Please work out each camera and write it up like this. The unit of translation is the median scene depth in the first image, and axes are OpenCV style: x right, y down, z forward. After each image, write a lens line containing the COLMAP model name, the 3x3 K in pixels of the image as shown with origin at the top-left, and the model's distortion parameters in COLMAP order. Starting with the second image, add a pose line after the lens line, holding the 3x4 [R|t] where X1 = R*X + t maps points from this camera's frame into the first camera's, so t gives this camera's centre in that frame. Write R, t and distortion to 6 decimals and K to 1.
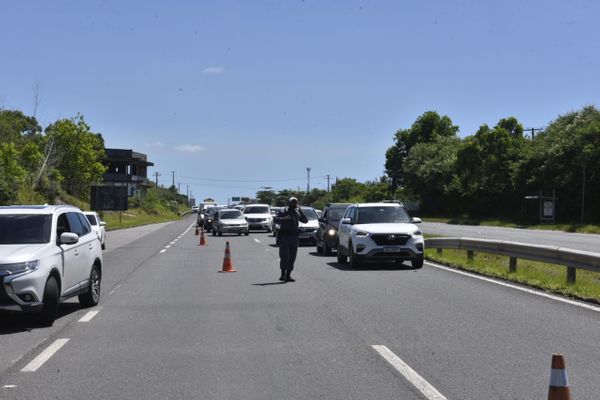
lens RADIAL K [[634.9, 0, 300.0], [0, 634.9, 200.0], [0, 0, 1]] dist [0.015847, -0.000931]
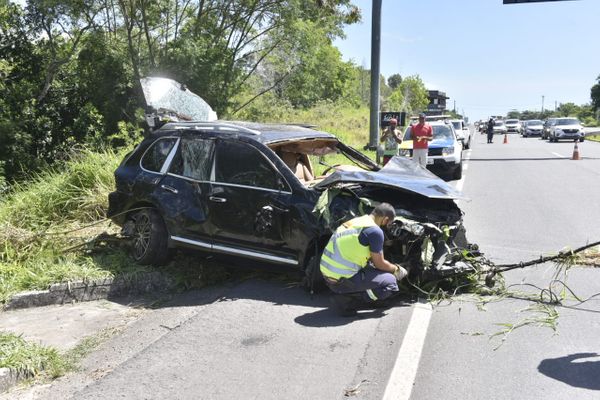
lens RADIAL K [[634.9, 0, 300.0], [0, 634.9, 200.0], [0, 0, 1]] dist [0.015847, -0.000931]
pose [[0.936982, 0.033287, -0.347789, 0.008935], [0.010929, 0.992171, 0.124407, 0.001703], [0.349207, -0.120368, 0.929282, -0.881099]]
